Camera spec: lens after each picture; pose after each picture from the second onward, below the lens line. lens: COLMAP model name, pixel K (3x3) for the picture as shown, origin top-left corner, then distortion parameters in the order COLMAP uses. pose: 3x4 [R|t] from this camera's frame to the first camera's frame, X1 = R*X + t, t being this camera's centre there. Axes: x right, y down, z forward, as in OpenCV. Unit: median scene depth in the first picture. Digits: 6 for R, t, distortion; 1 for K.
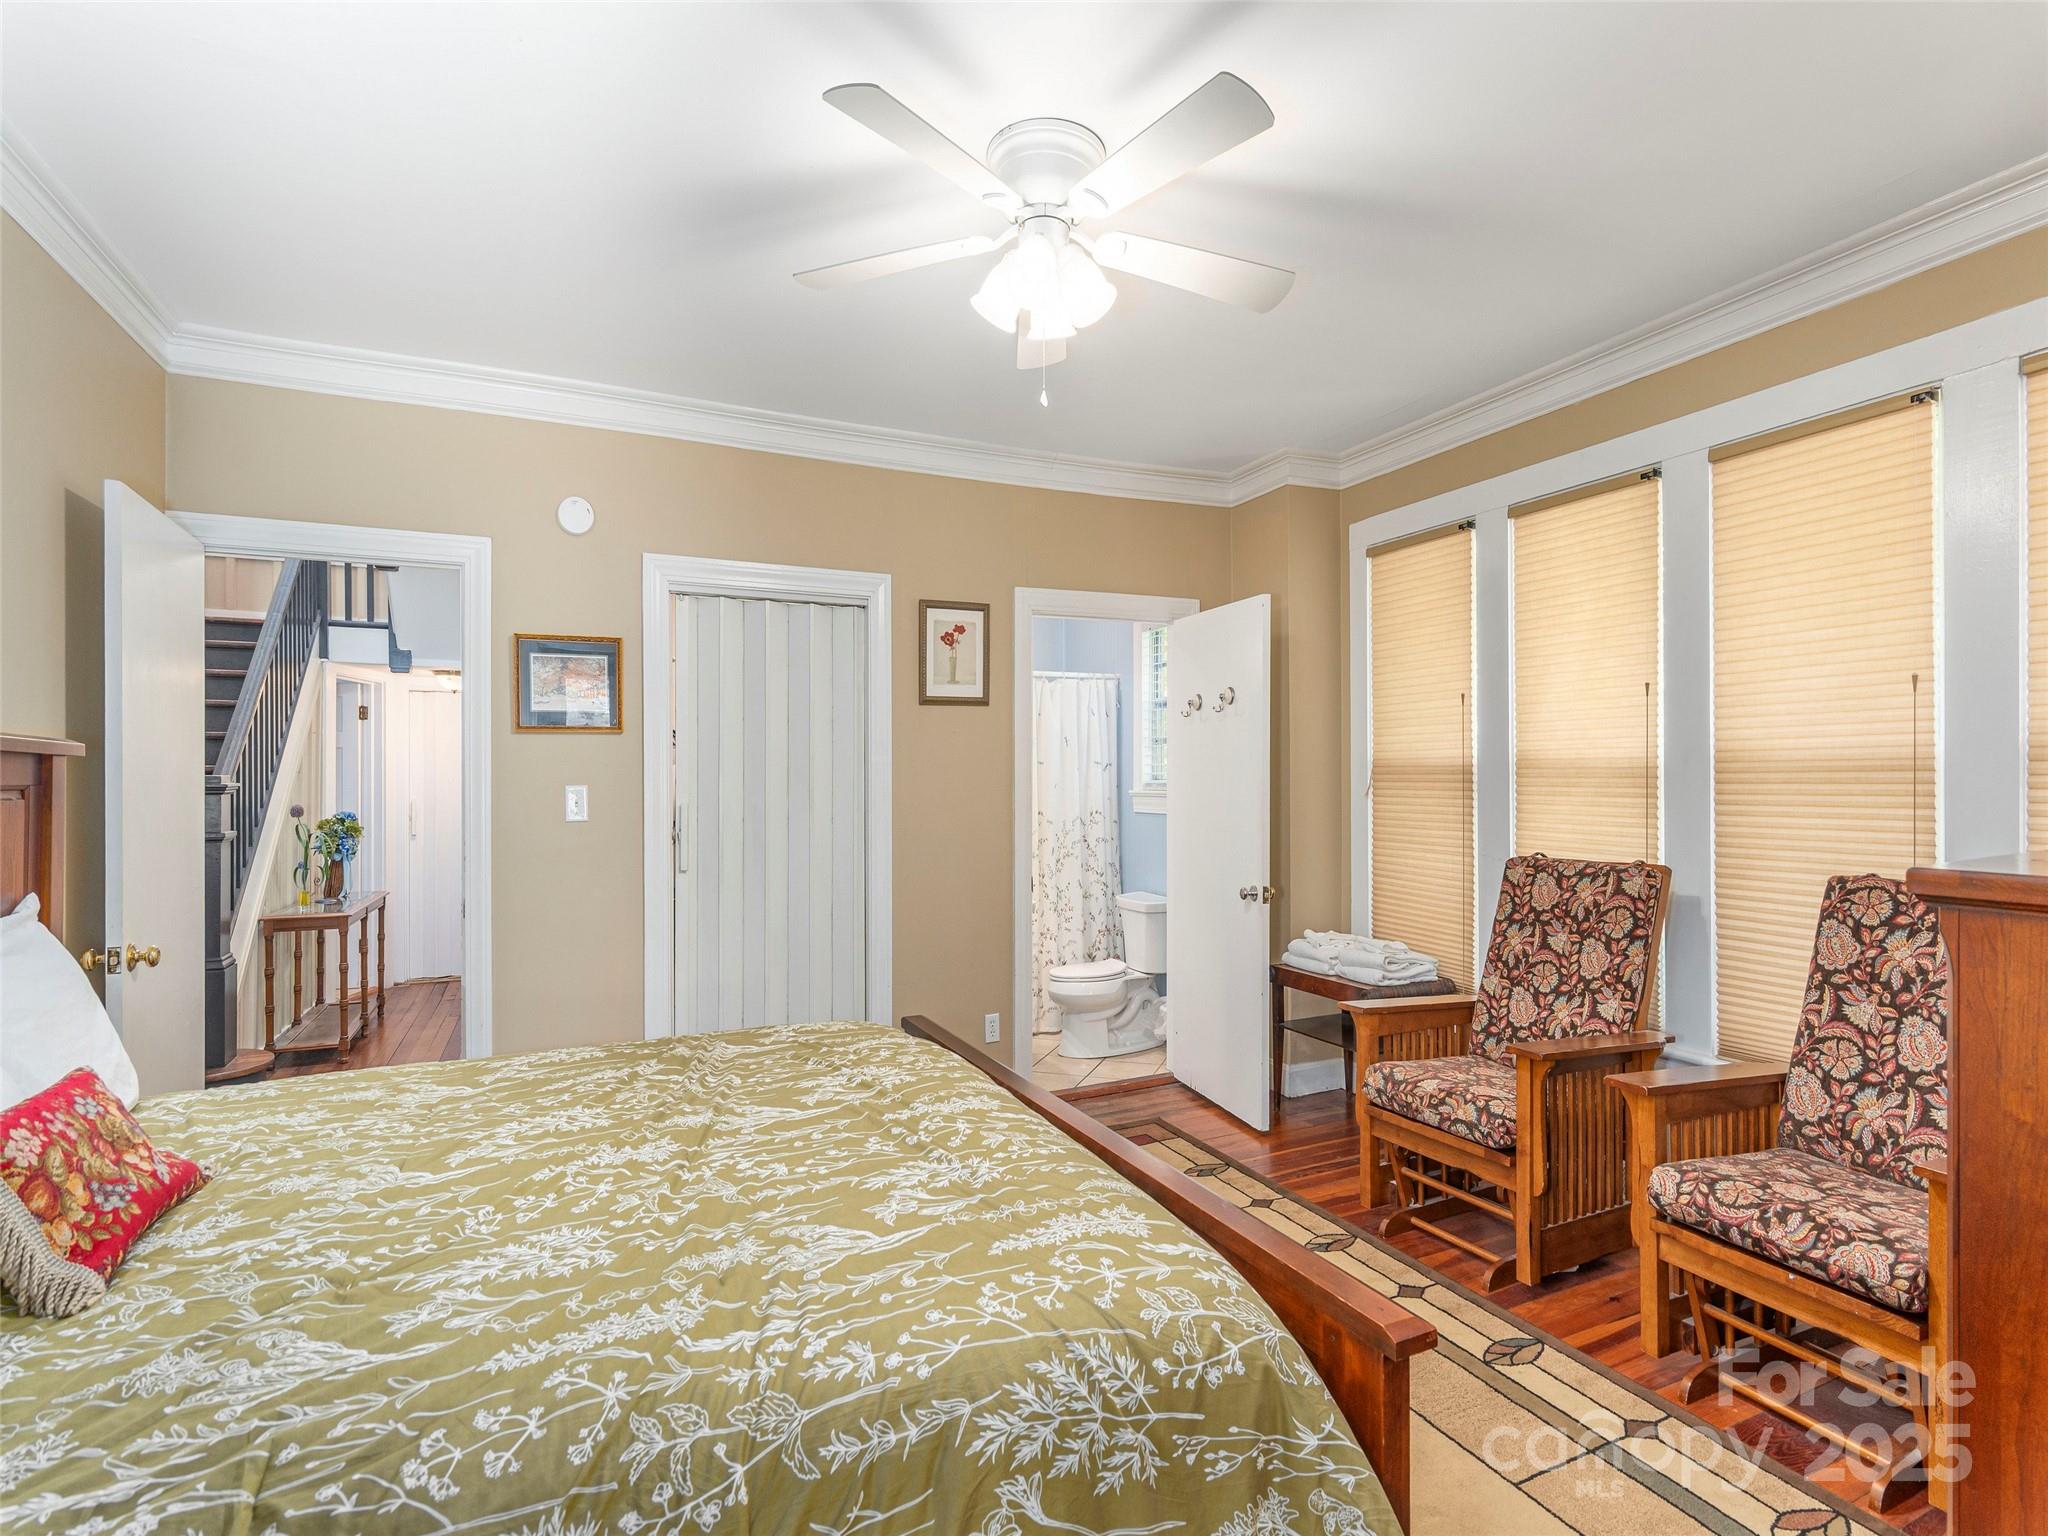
lens RADIAL K [[1004.3, 0, 1028.1], [0, 1004.3, 772.5], [0, 0, 1]] dist [0.002934, 0.000394]
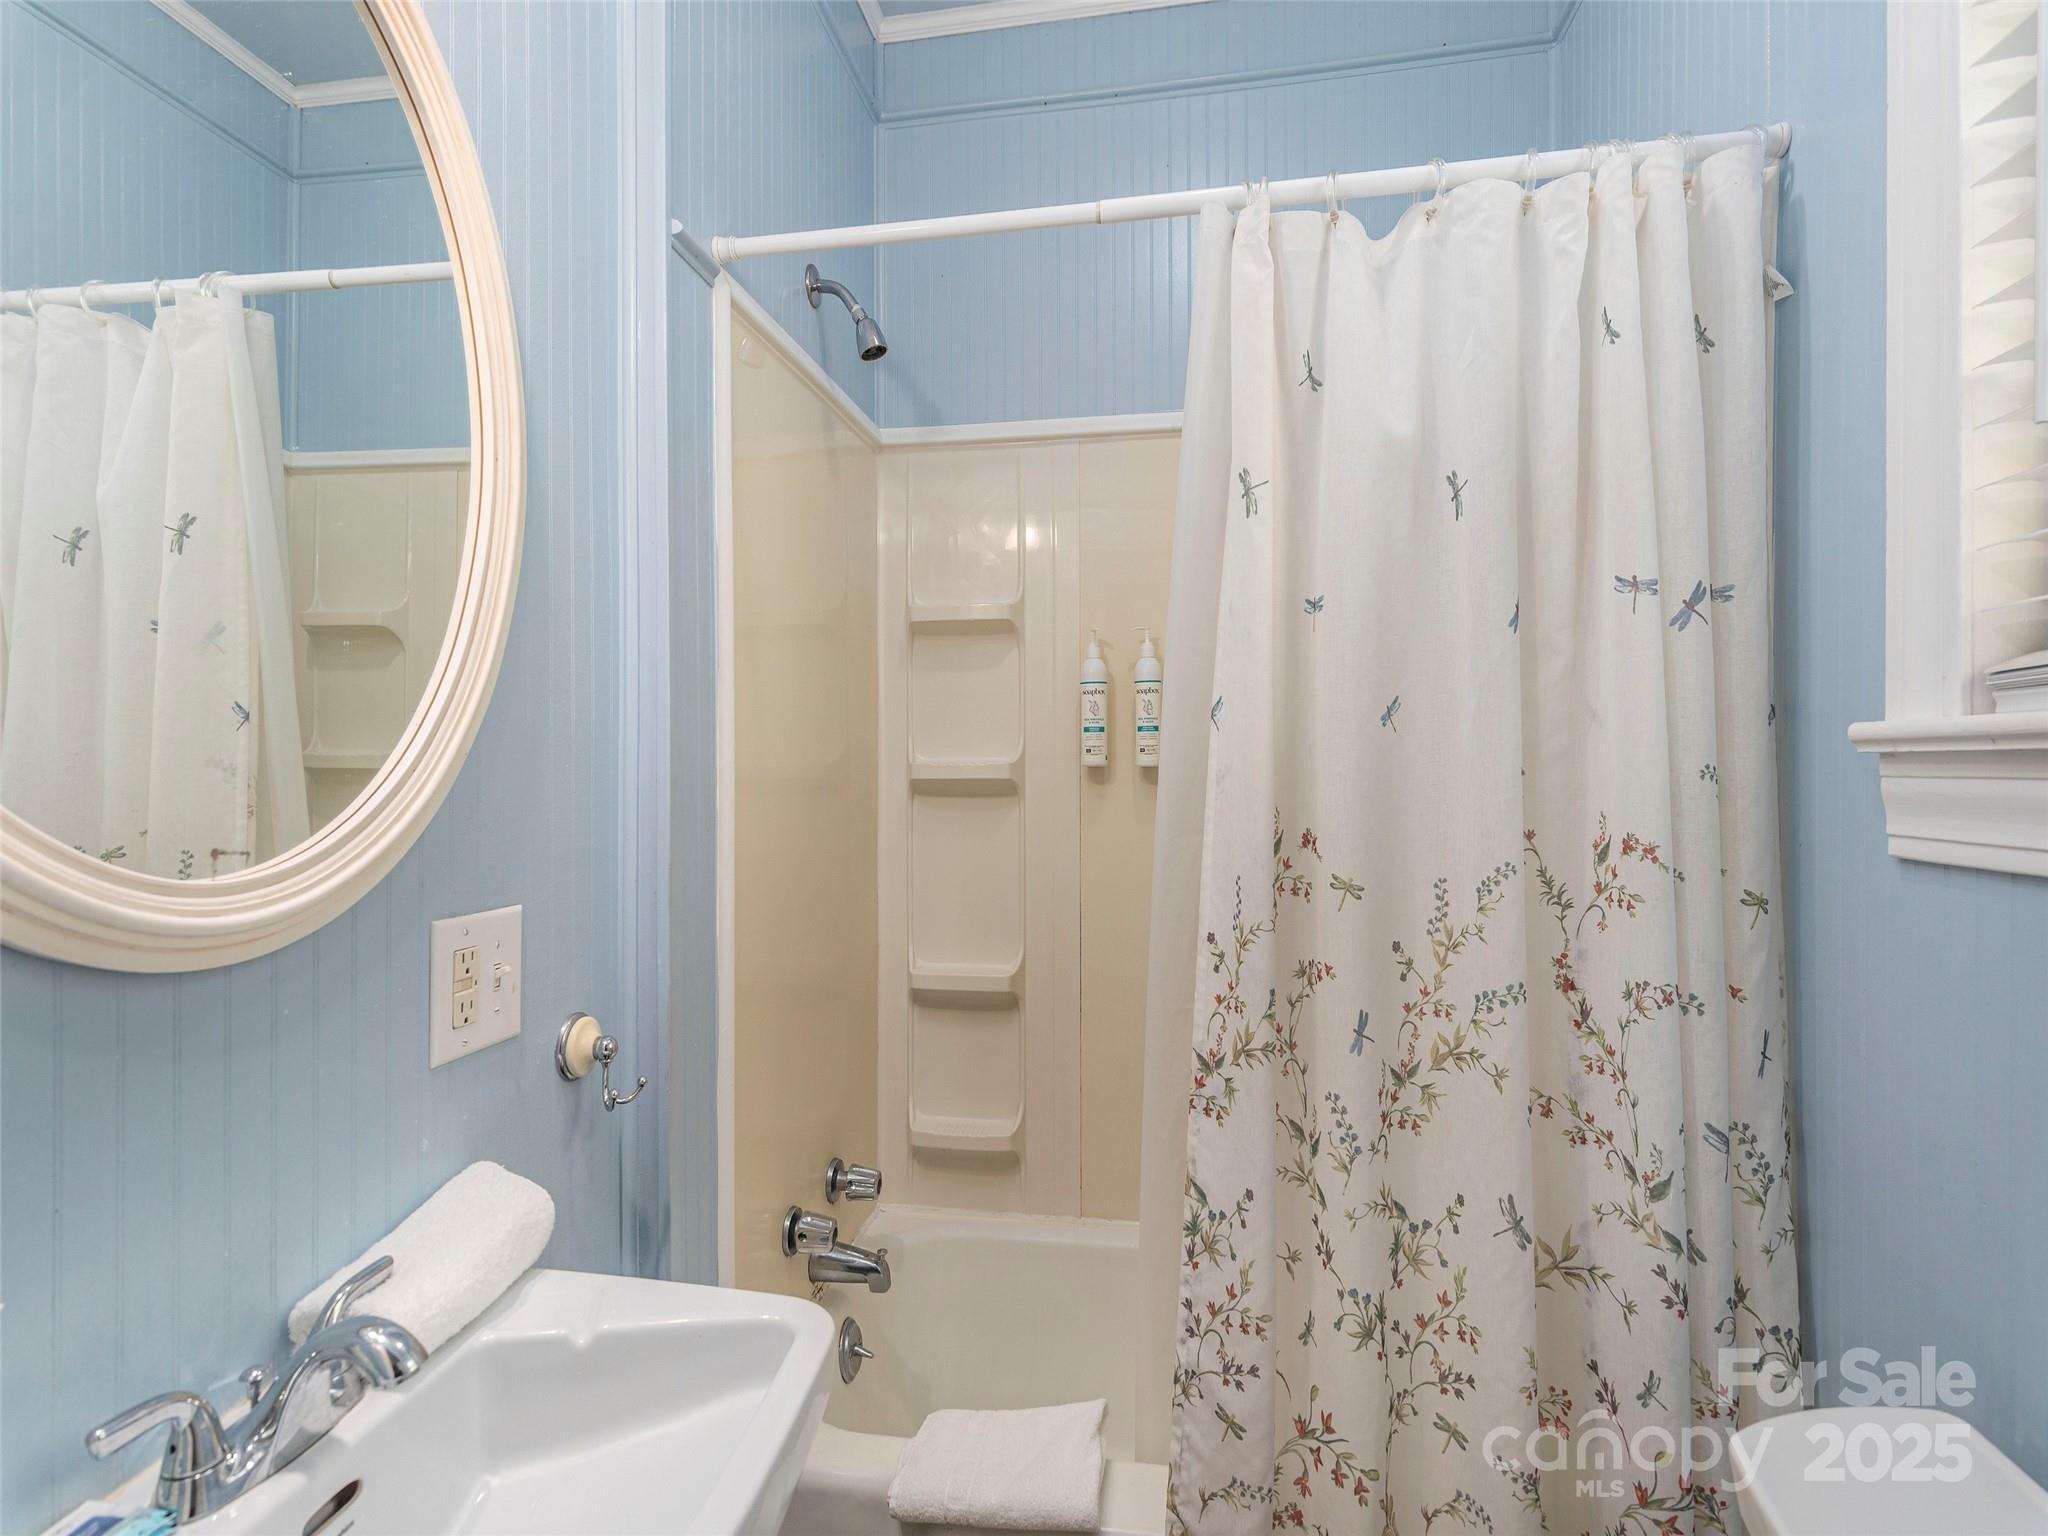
lens RADIAL K [[1004.3, 0, 1011.3], [0, 1004.3, 757.3], [0, 0, 1]] dist [0.002934, 0.000394]
pose [[0.835700, 0.002518, -0.549181, 0.074769], [-0.001548, 0.999996, 0.002230, 0.022625], [0.549185, -0.001014, 0.835700, 0.776675]]
